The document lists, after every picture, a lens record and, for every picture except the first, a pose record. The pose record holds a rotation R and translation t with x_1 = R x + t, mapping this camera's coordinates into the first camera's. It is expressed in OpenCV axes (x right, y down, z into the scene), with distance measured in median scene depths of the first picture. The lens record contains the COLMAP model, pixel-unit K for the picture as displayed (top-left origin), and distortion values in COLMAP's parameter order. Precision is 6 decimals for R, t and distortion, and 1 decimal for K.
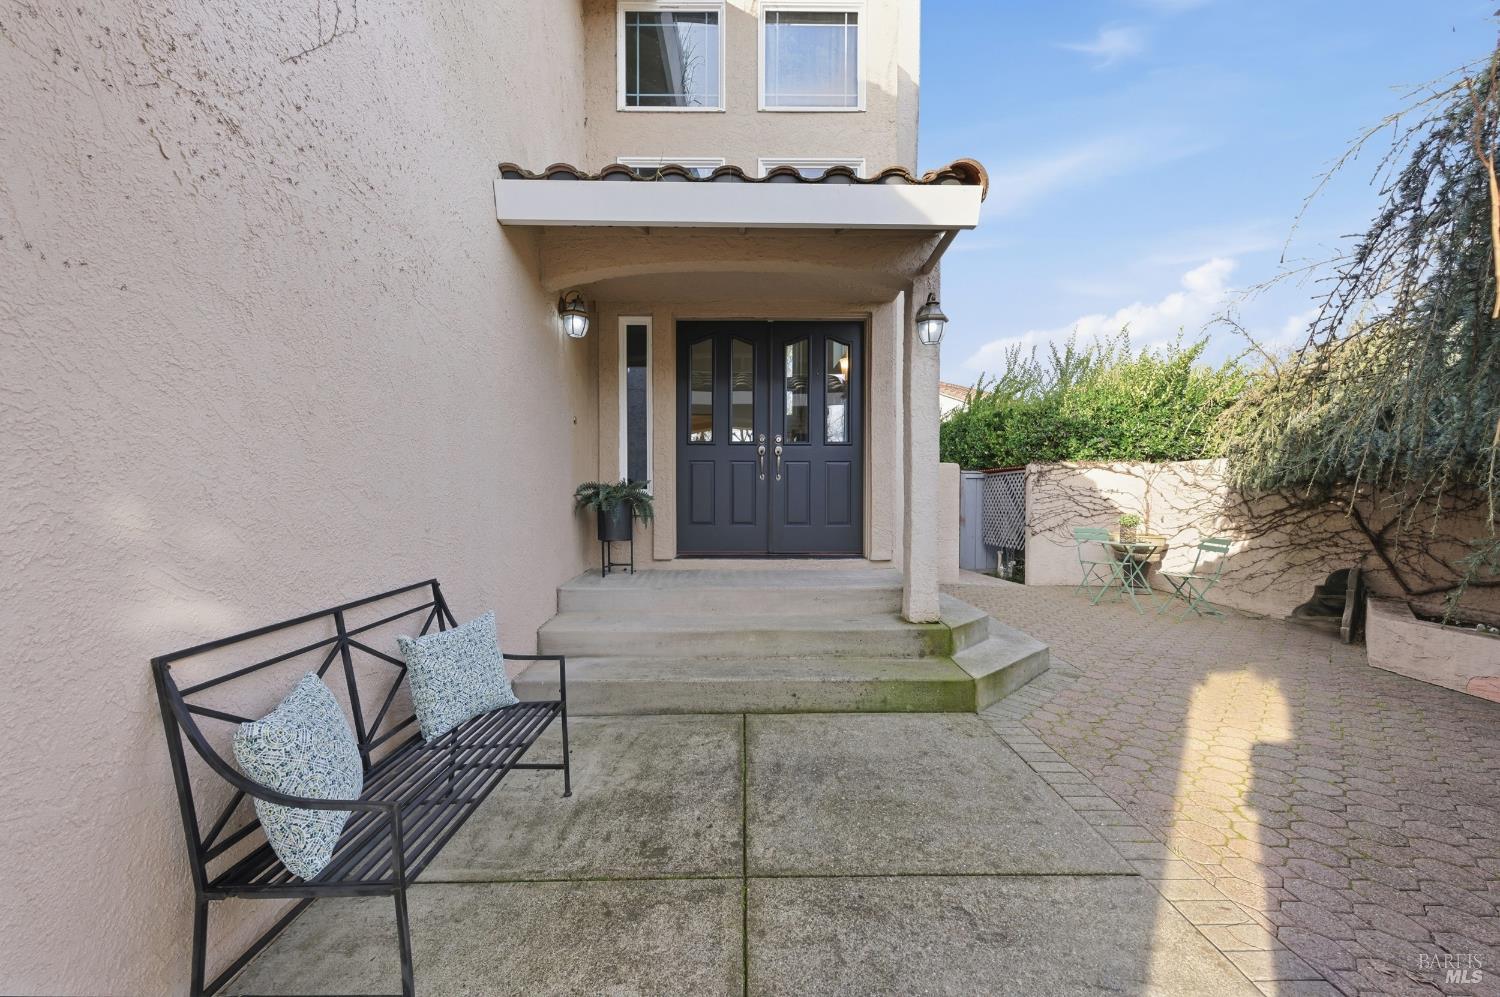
lens RADIAL K [[585.7, 0, 750.7], [0, 585.7, 495.8], [0, 0, 1]] dist [0.001862, -0.001348]
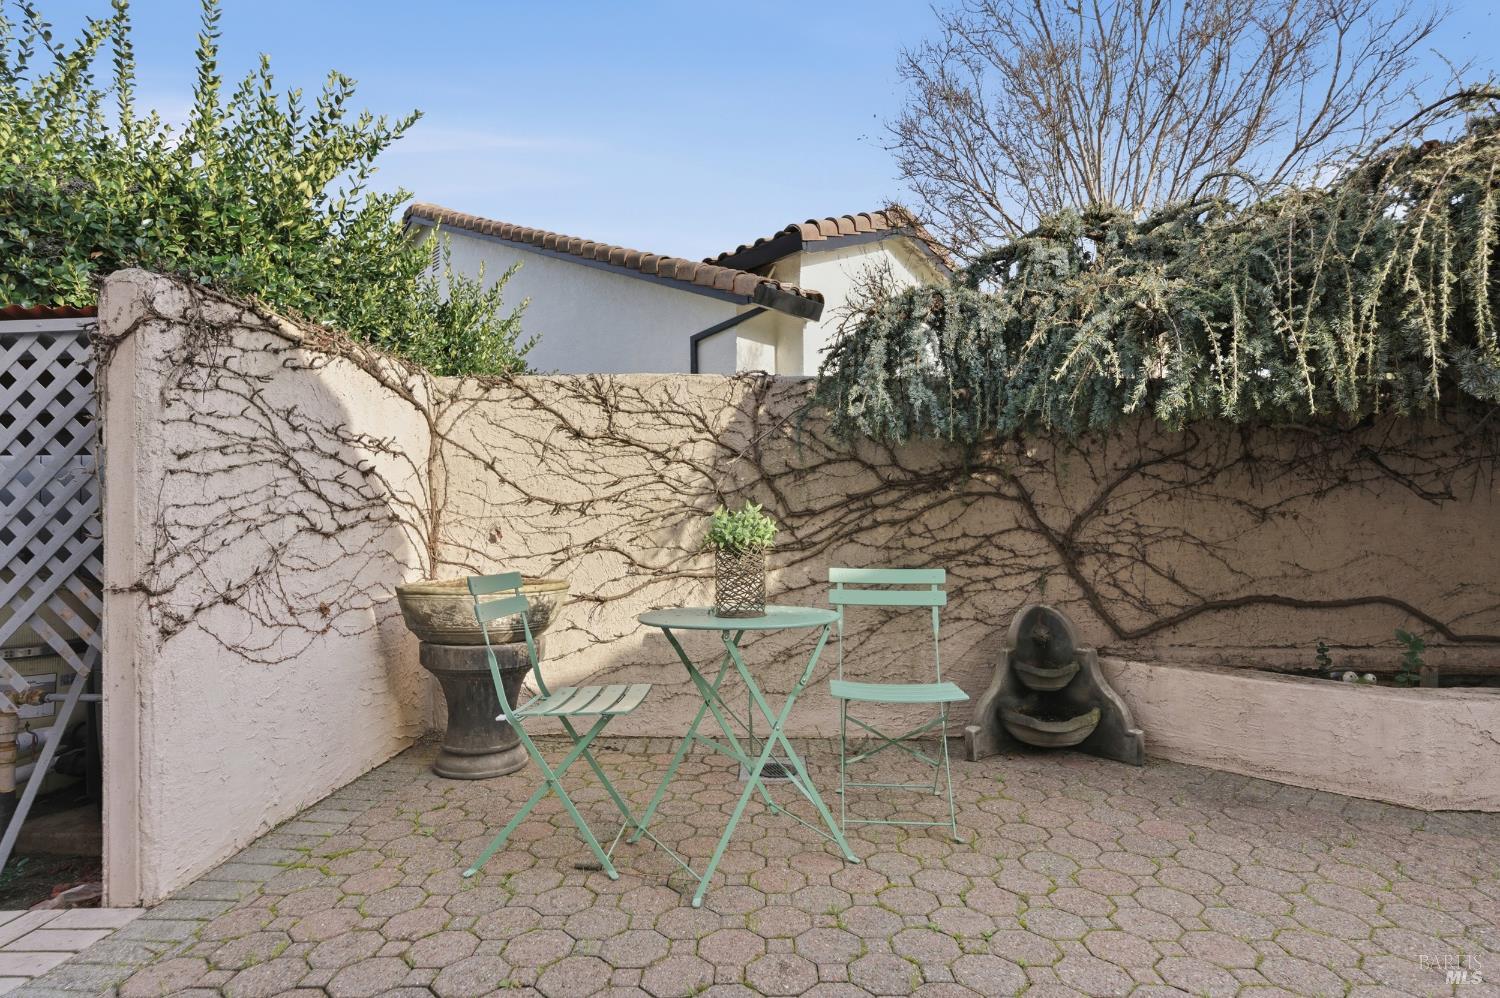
lens RADIAL K [[782.6, 0, 750.0], [0, 782.6, 503.1], [0, 0, 1]] dist [-0.001785, 0.000071]
pose [[0.027914, 0.013927, 0.999513, 0.311257], [0.008922, 0.999860, -0.014181, 0.039172], [-0.999571, 0.009313, 0.027786, 1.096123]]
